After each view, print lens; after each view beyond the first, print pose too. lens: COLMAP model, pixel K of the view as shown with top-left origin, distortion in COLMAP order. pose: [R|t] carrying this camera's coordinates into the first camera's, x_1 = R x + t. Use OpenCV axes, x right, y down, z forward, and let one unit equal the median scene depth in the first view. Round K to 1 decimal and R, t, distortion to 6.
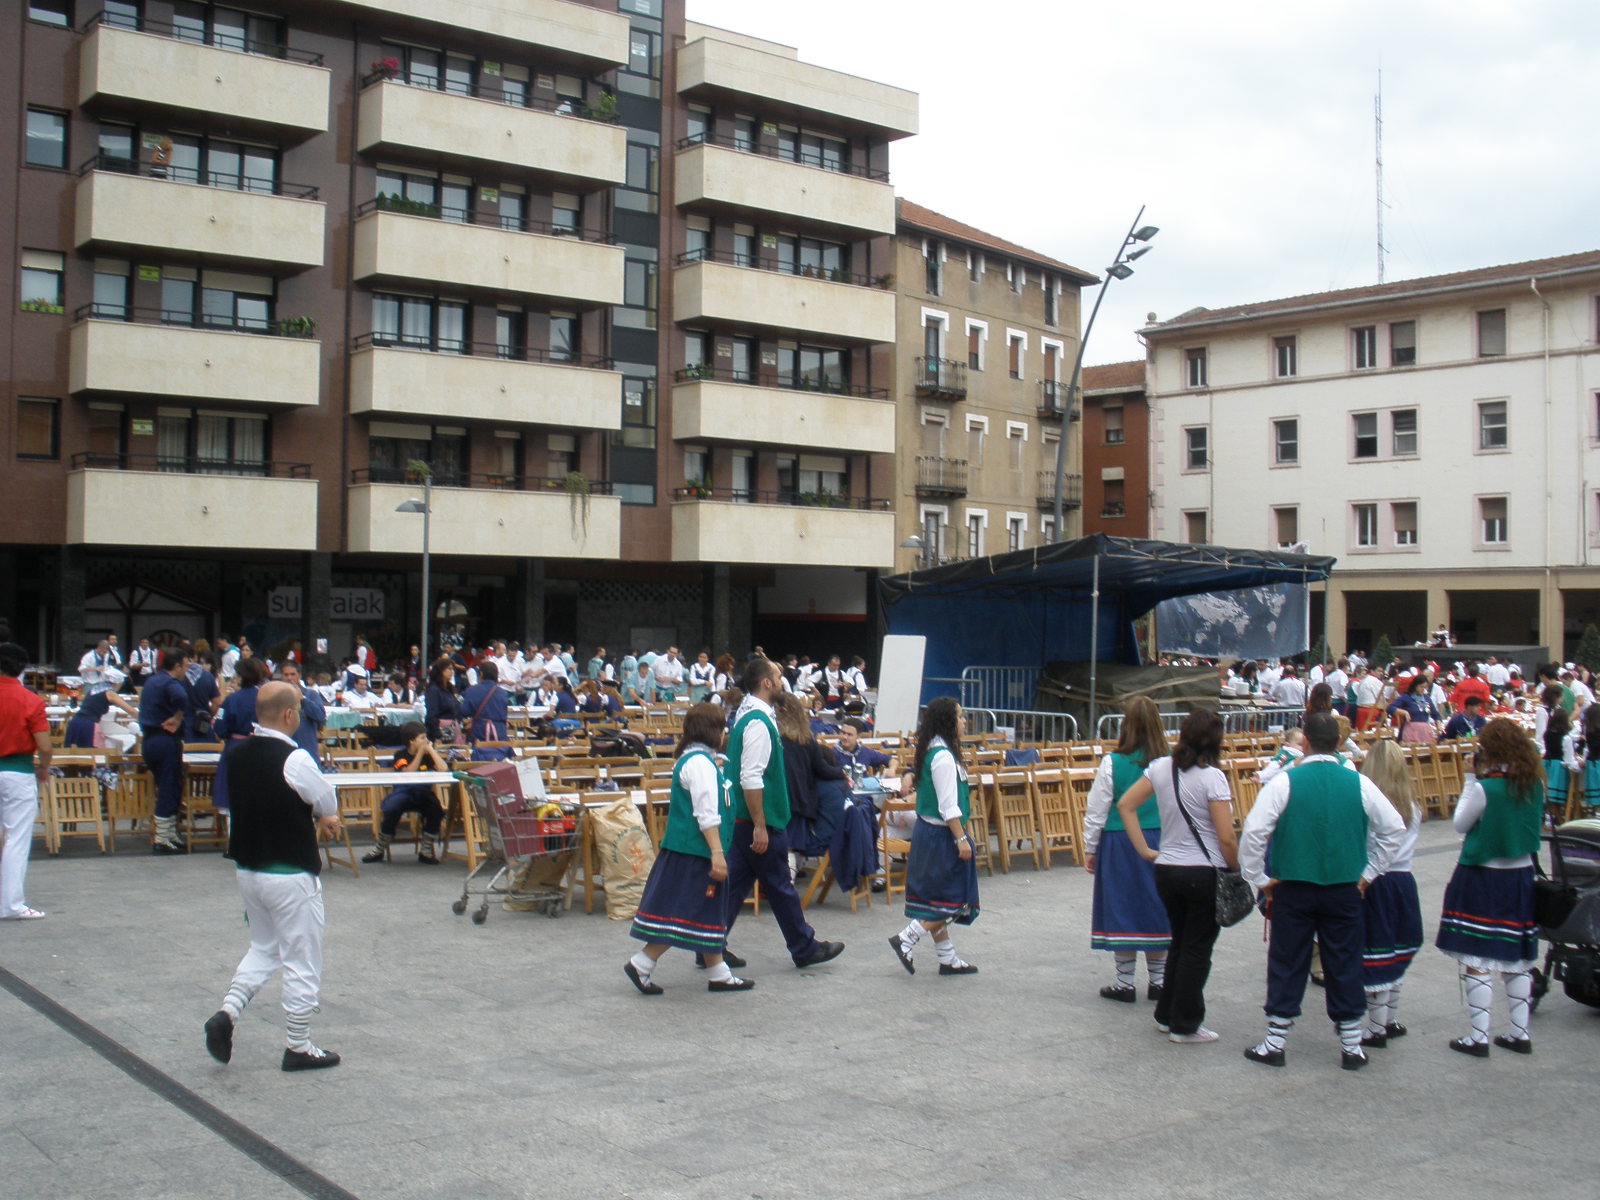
lens RADIAL K [[1734.9, 0, 752.6], [0, 1734.9, 600.0], [0, 0, 1]] dist [-0.290553, 0.359922]
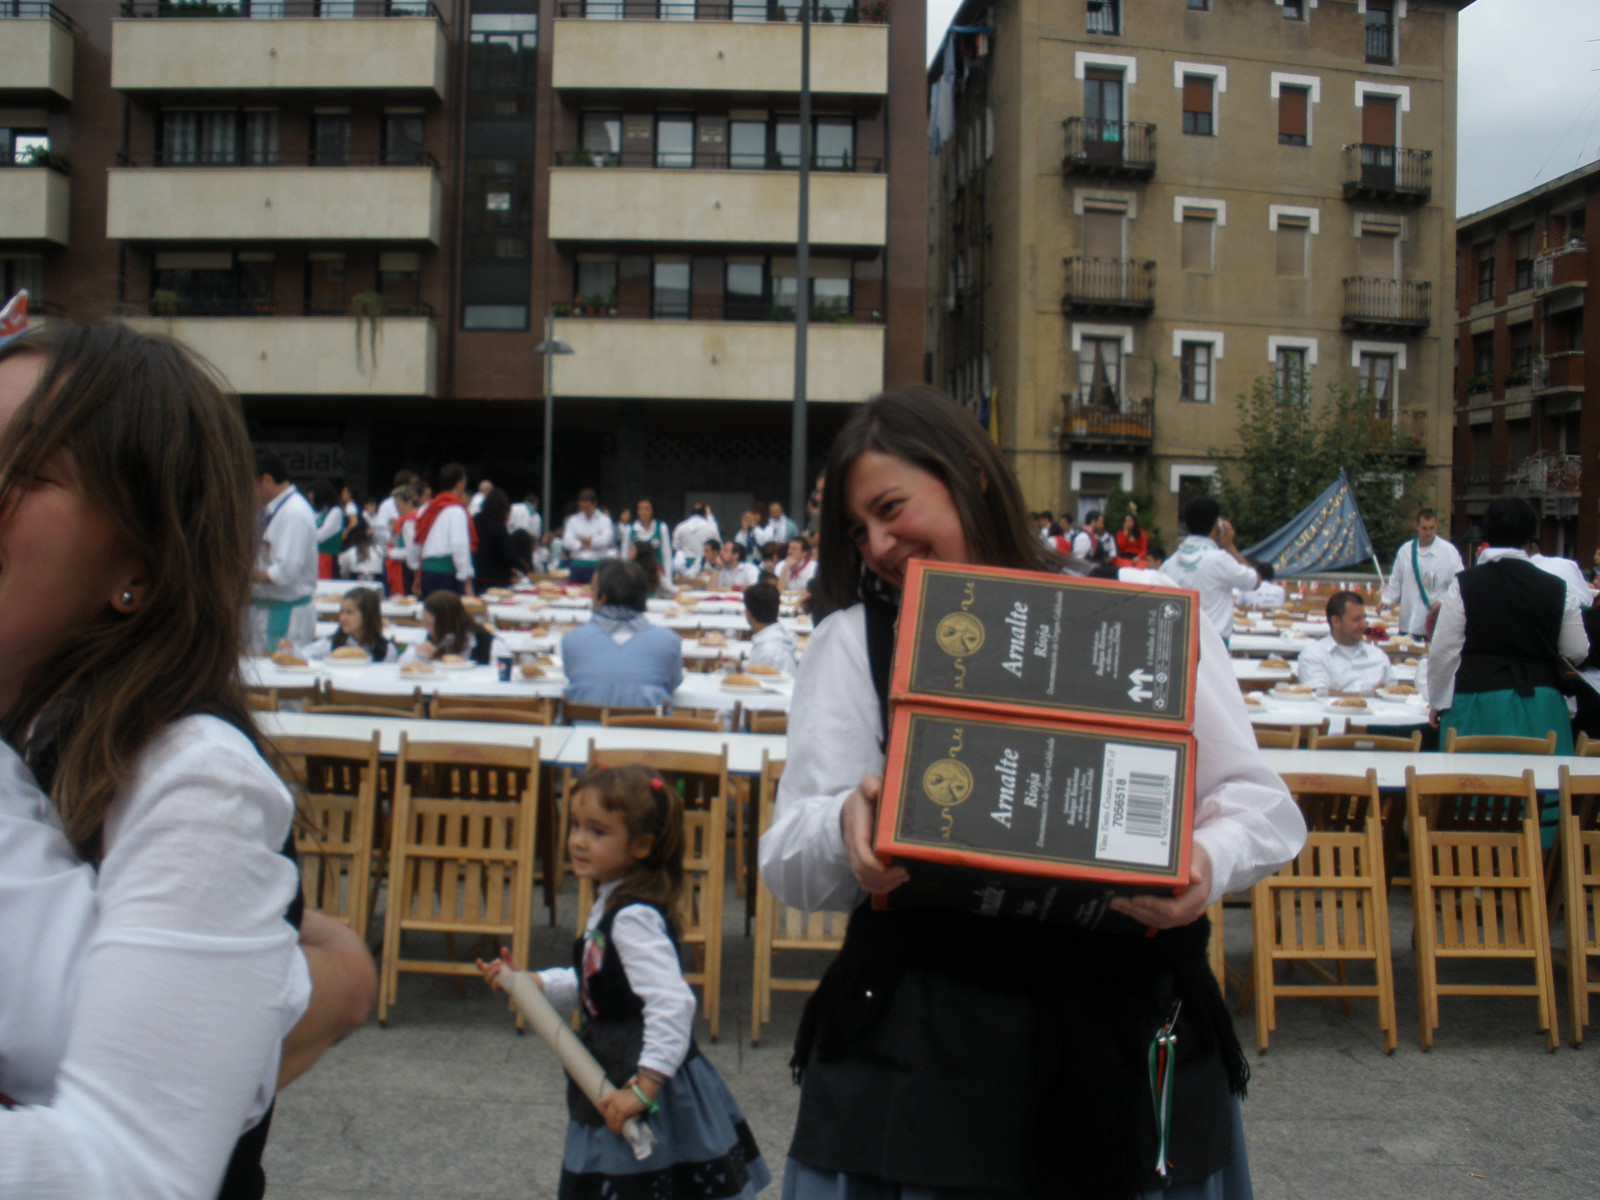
lens RADIAL K [[1734.9, 0, 752.6], [0, 1734.9, 600.0], [0, 0, 1]] dist [-0.290553, 0.359922]
pose [[0.795666, 0.038445, -0.604514, 0.409034], [-0.008768, 0.998610, 0.051968, 0.022446], [0.605672, -0.036048, 0.794898, 0.339145]]
